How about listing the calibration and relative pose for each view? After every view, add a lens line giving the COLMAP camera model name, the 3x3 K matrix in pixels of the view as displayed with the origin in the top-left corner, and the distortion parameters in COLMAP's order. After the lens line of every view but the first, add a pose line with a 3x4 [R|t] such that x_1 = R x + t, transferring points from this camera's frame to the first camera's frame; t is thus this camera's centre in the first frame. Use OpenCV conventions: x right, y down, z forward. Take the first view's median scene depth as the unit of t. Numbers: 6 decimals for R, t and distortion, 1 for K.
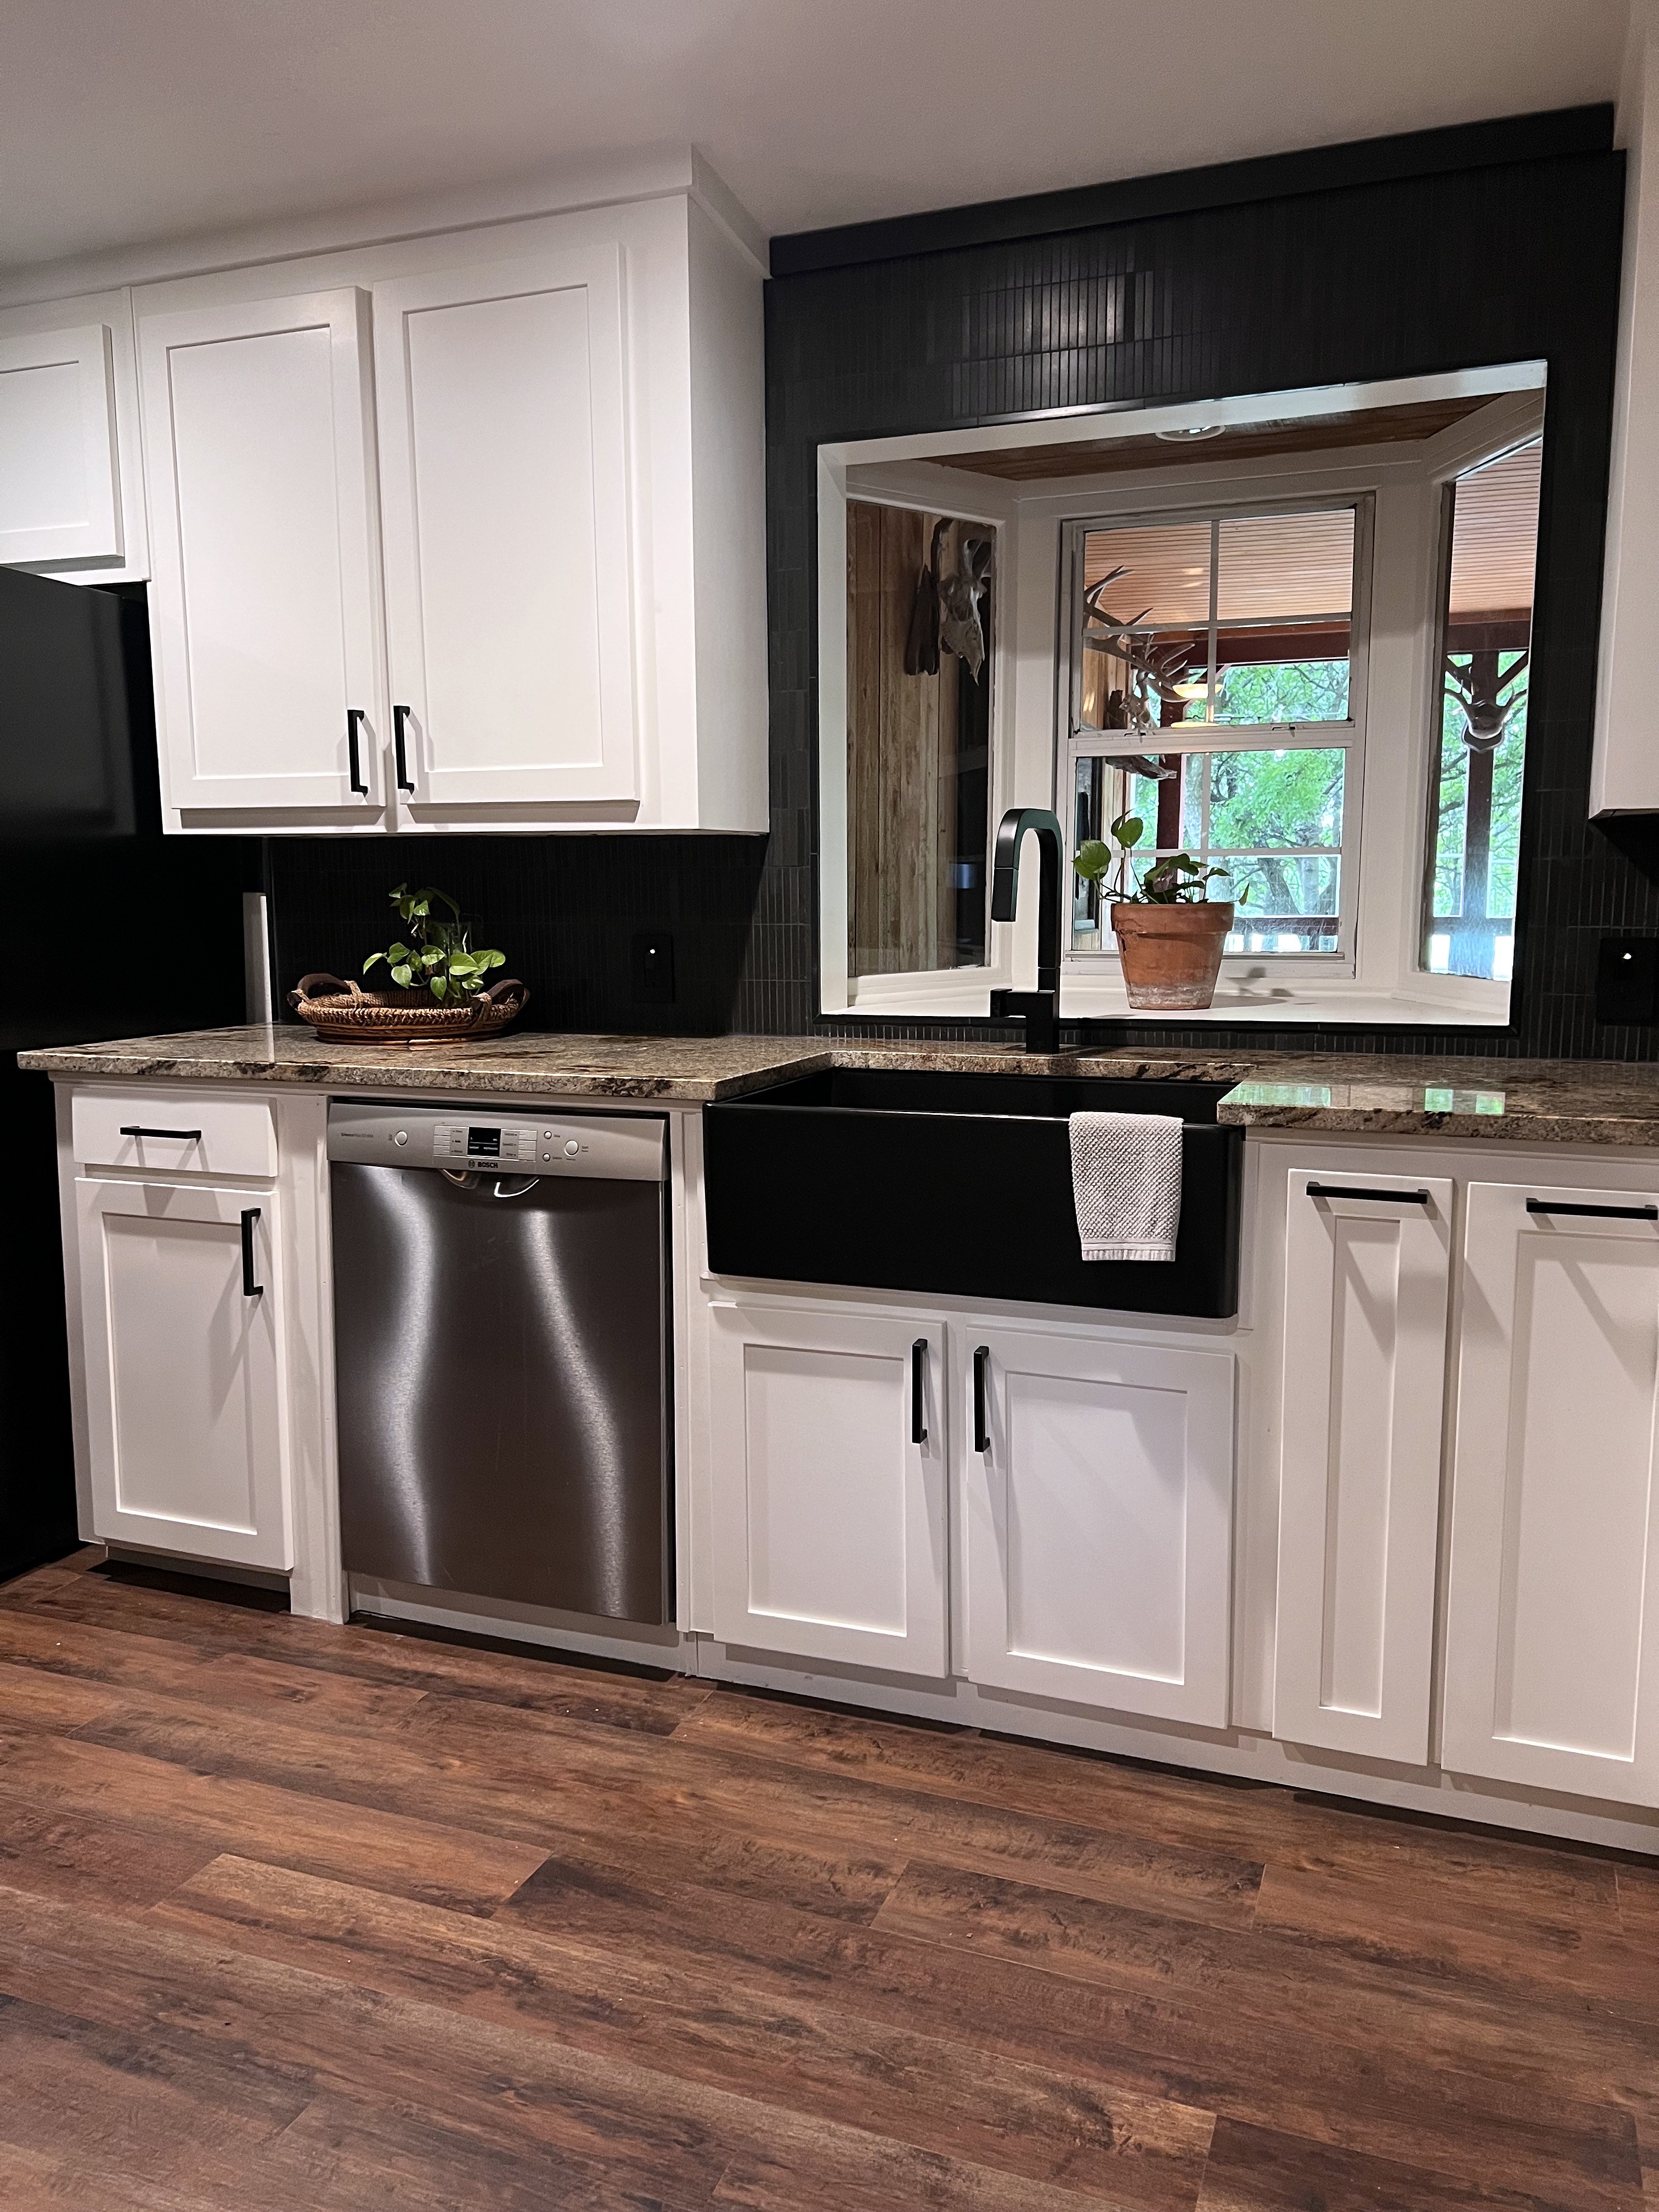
lens RADIAL K [[1667.7, 0, 834.0], [0, 1667.7, 1110.0], [0, 0, 1]] dist [0.023933, -0.007907]
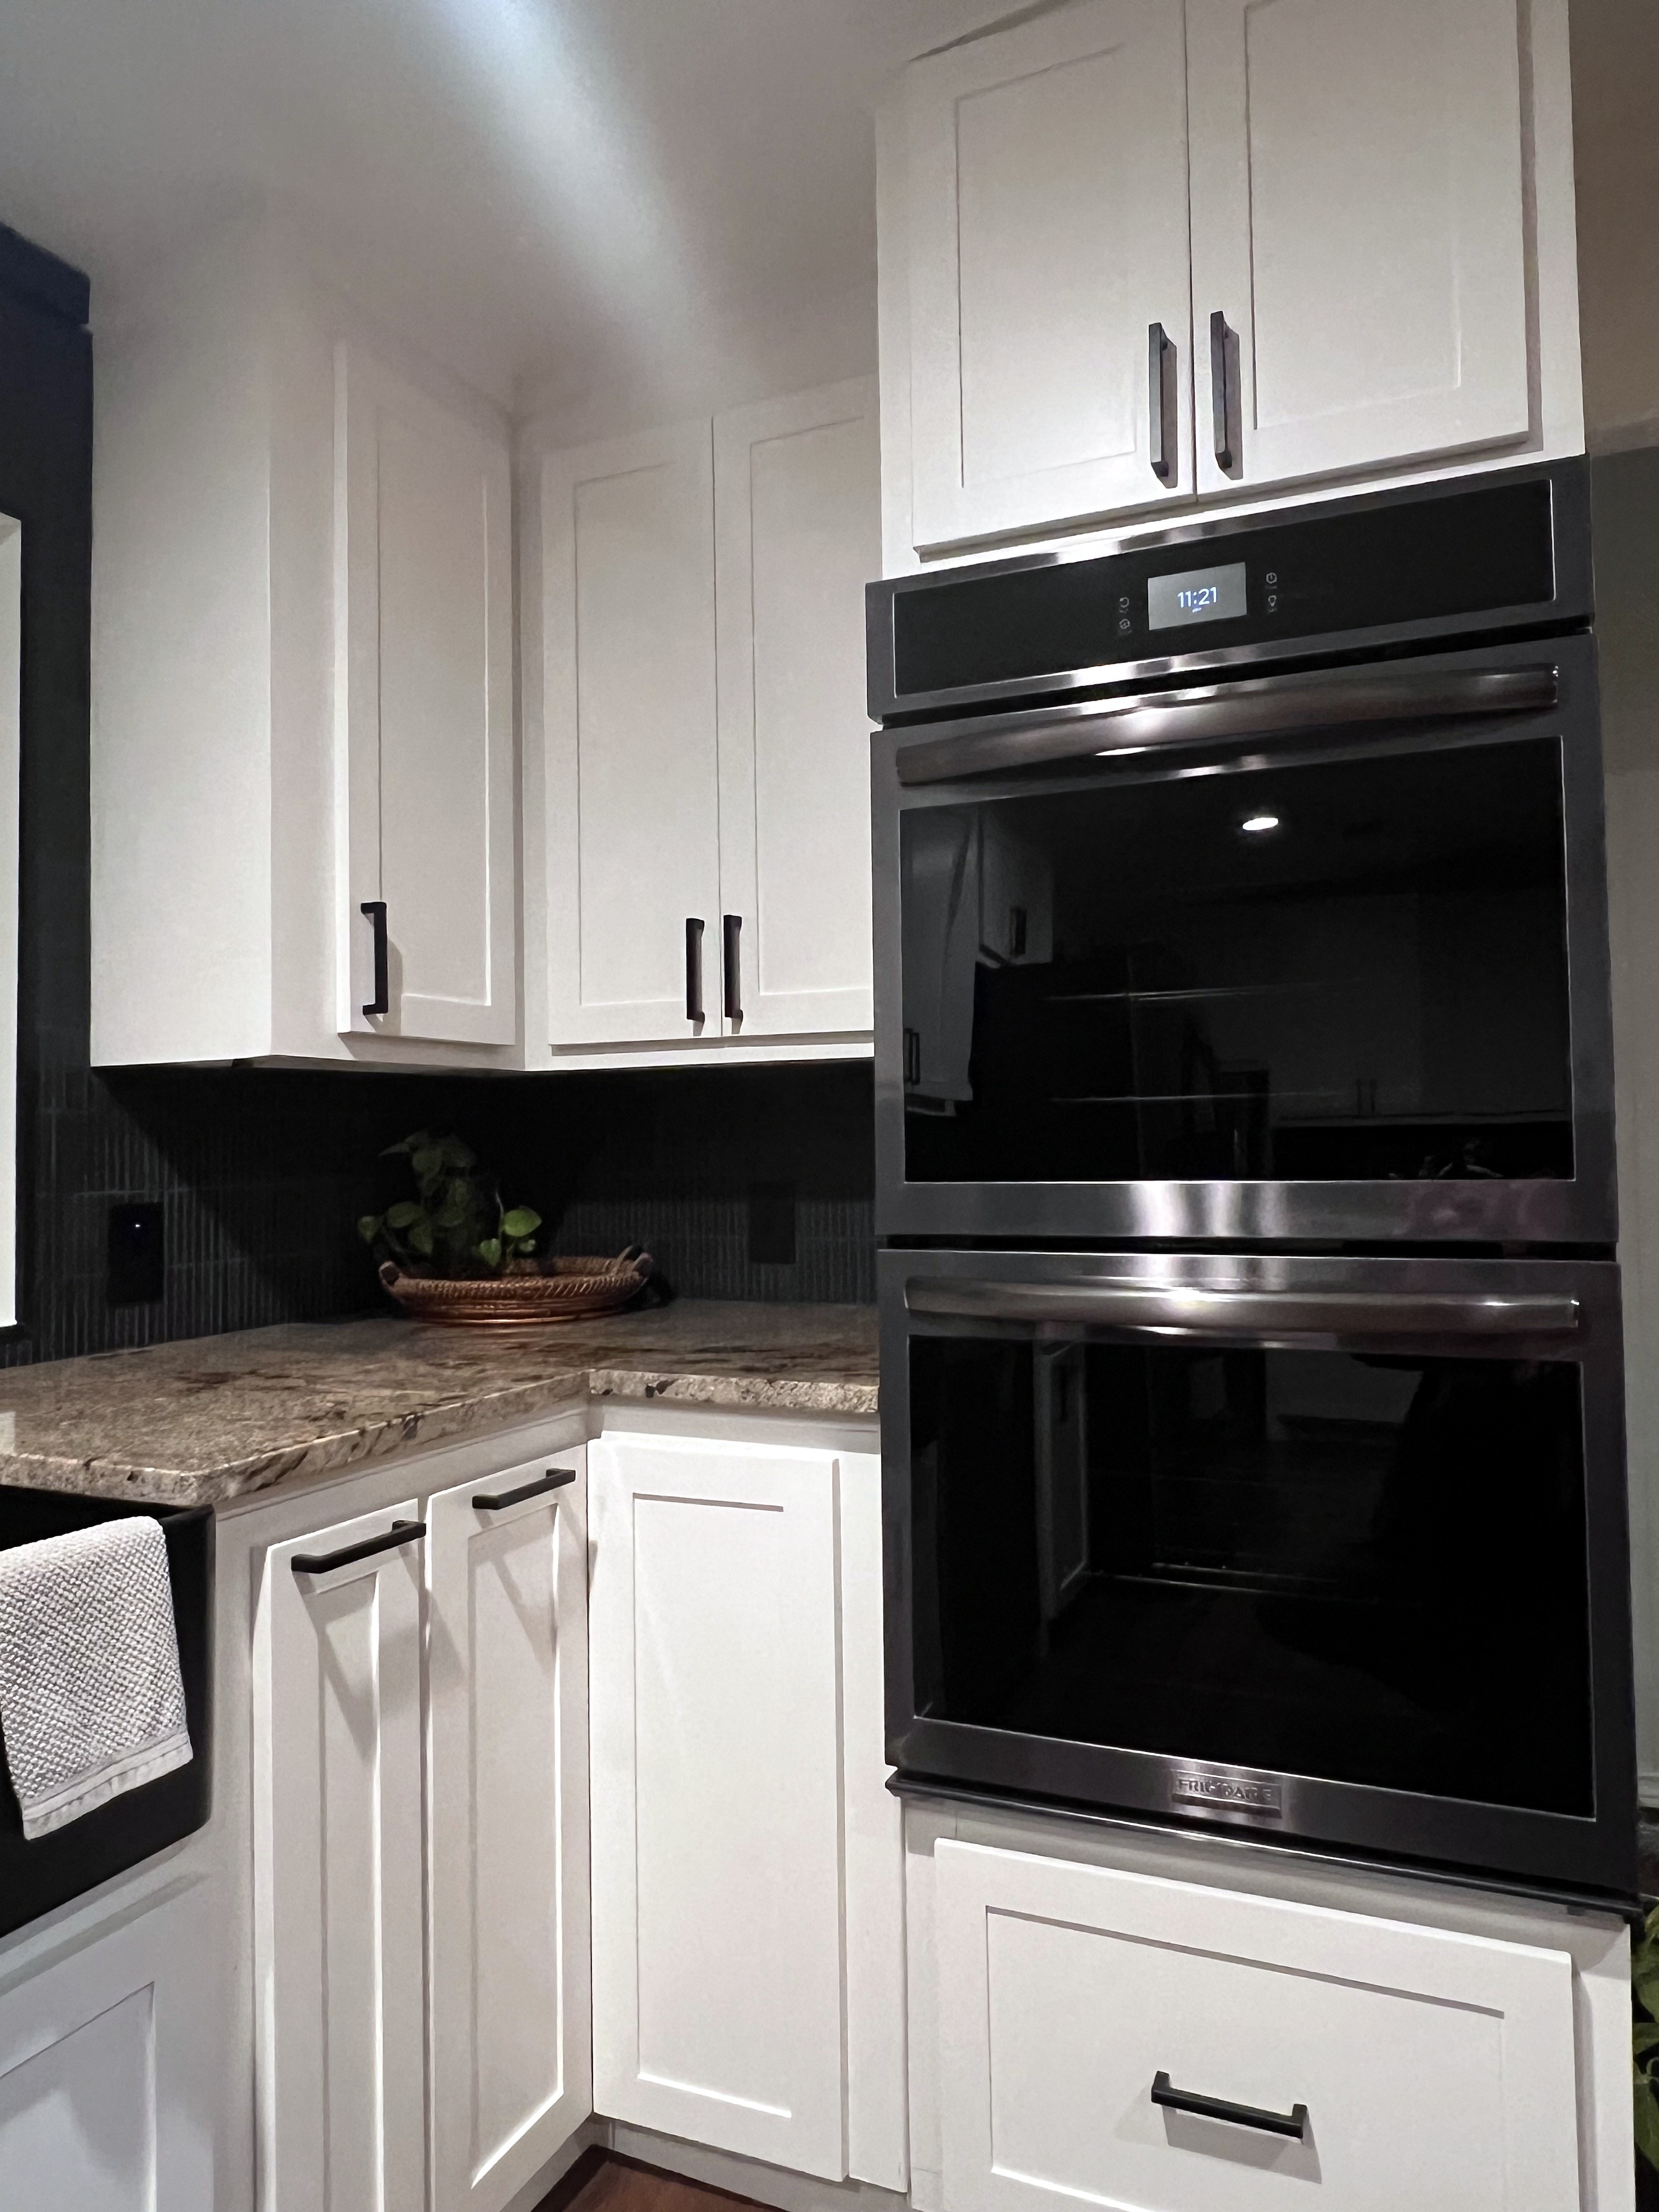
lens RADIAL K [[1476.3, 0, 818.7], [0, 1476.3, 1104.1], [0, 0, 1]] dist [-0.002029, 0.001419]
pose [[0.056315, 0.027381, 0.998038, -0.311082], [0.149067, 0.988189, -0.035522, -0.086523], [-0.987222, 0.150775, 0.051568, 0.711557]]
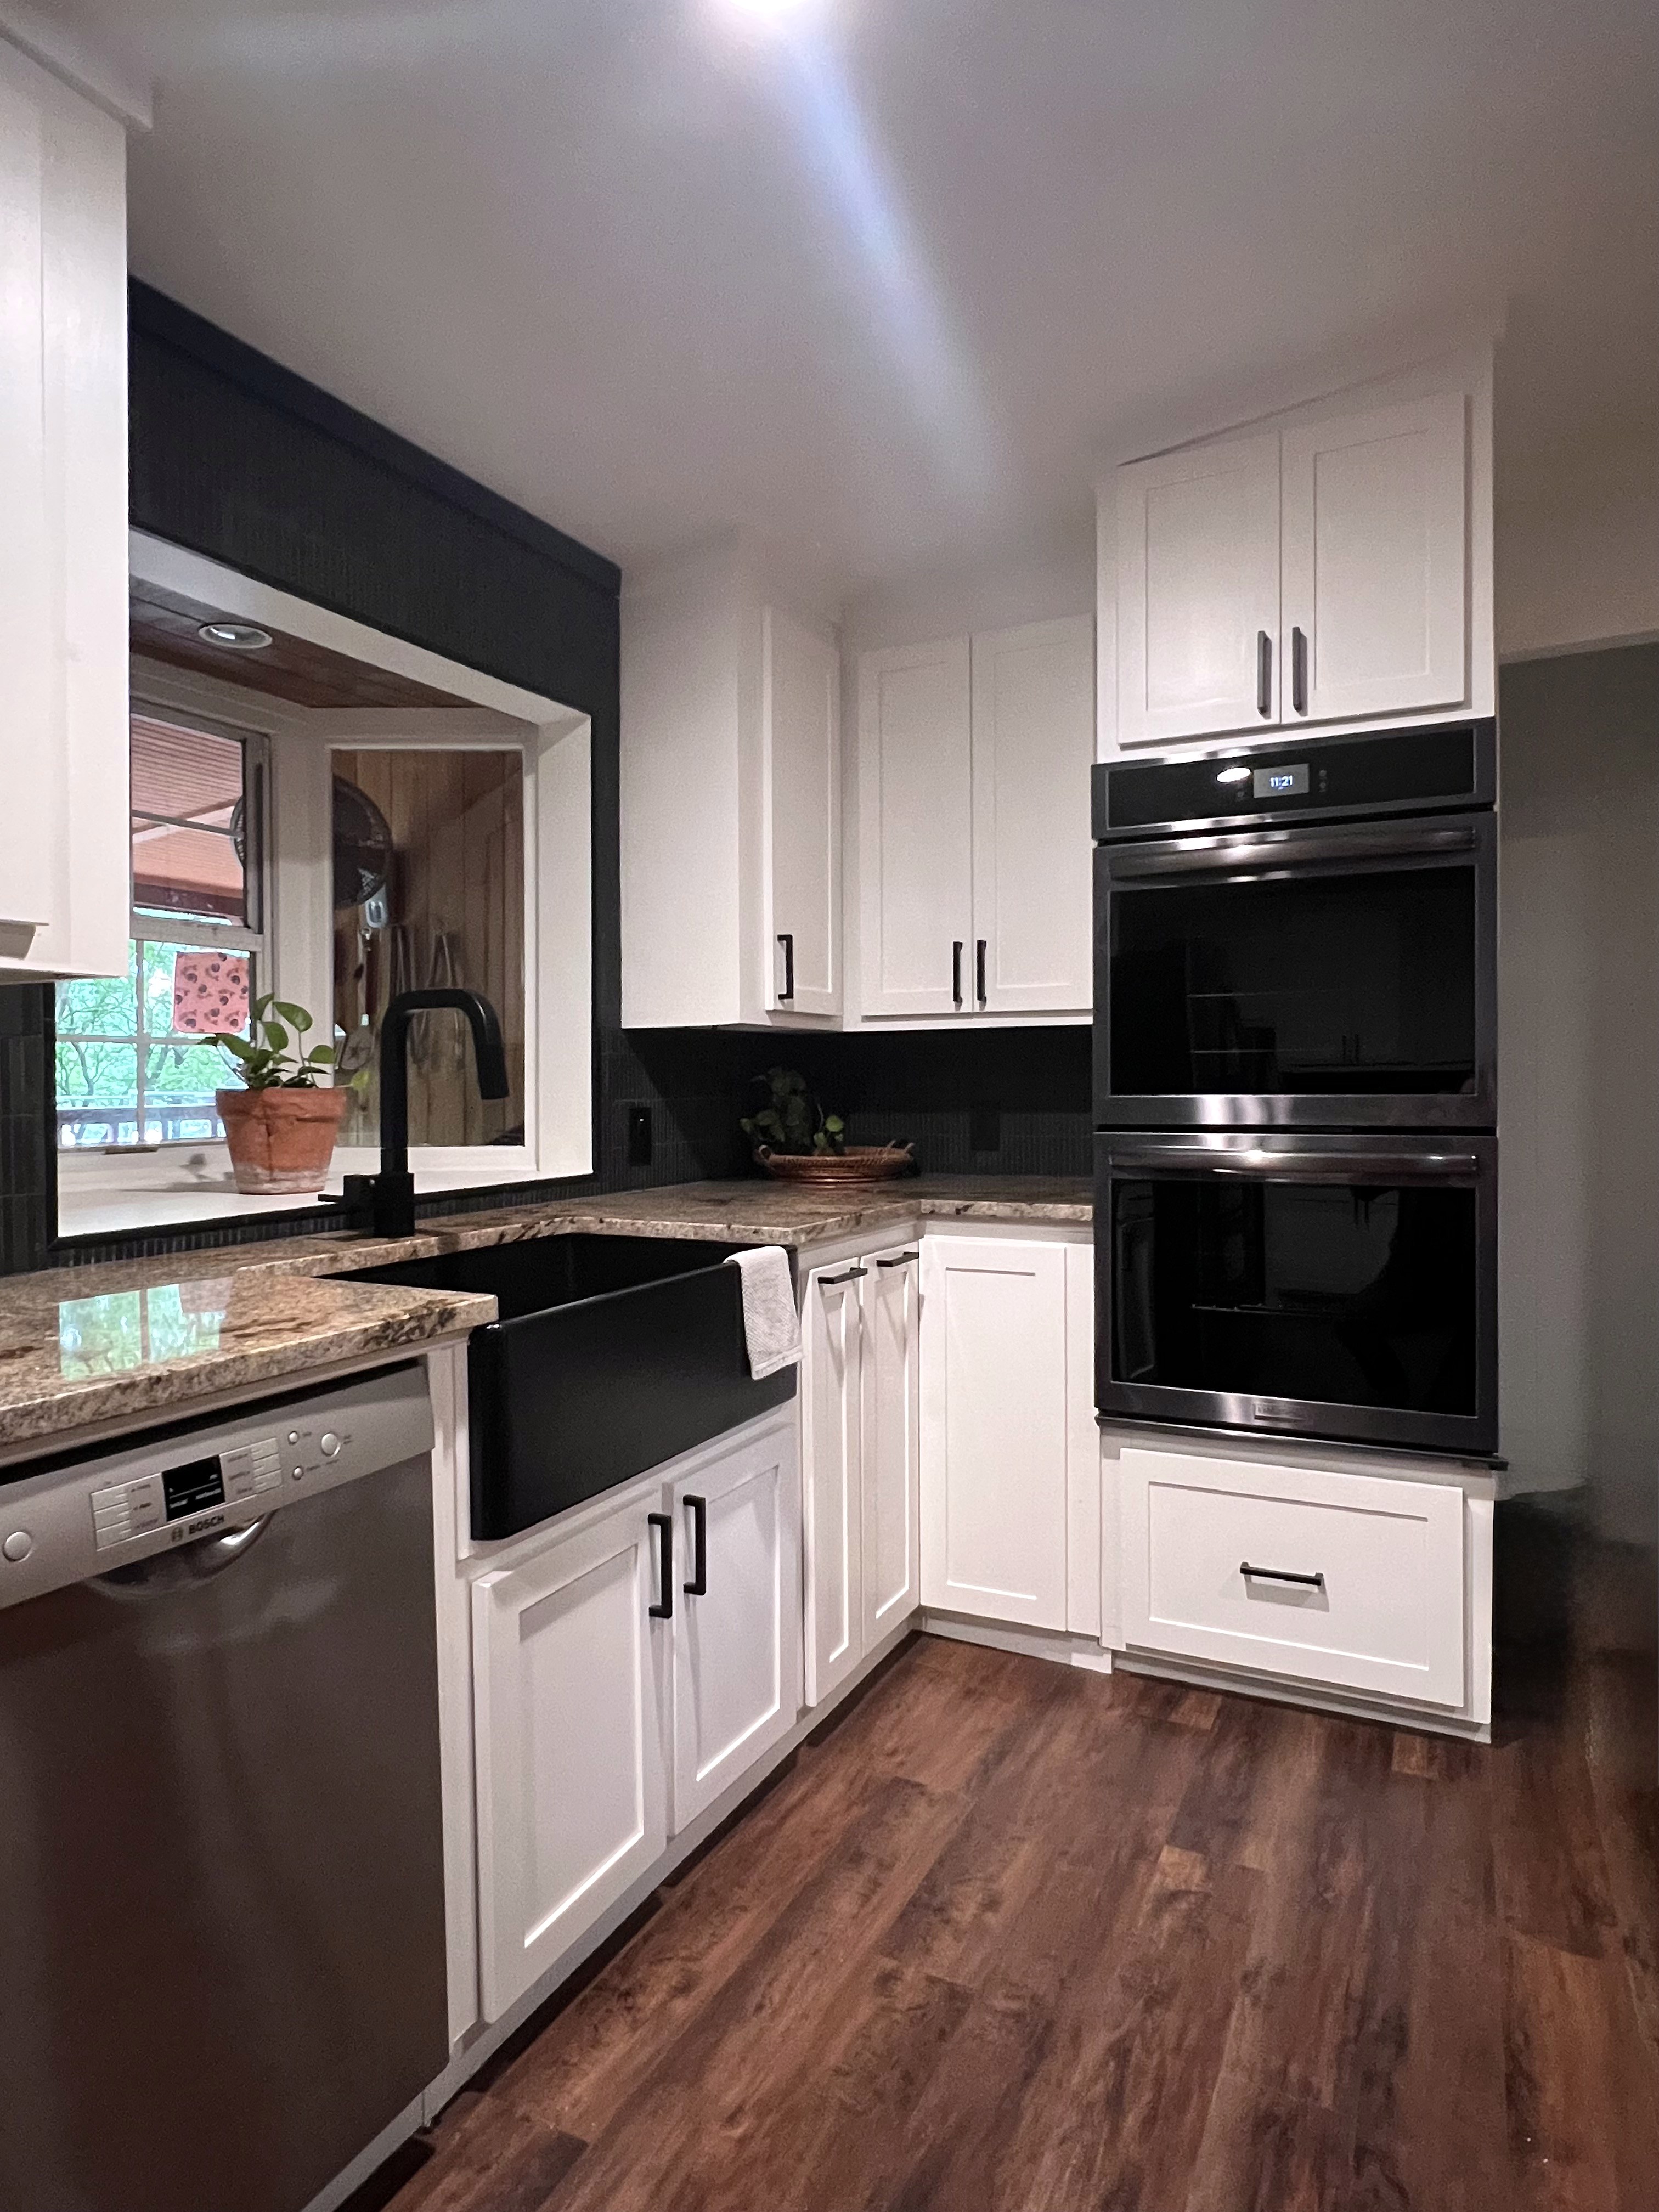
lens RADIAL K [[1256.6, 0, 818.7], [0, 1256.6, 1104.7], [0, 0, 1]] dist [0.000336, 0.001117]
pose [[0.098984, -0.015307, 0.994971, -0.738438], [0.140428, 0.990090, 0.001261, -0.098456], [-0.985131, 0.139597, 0.100153, 0.858800]]
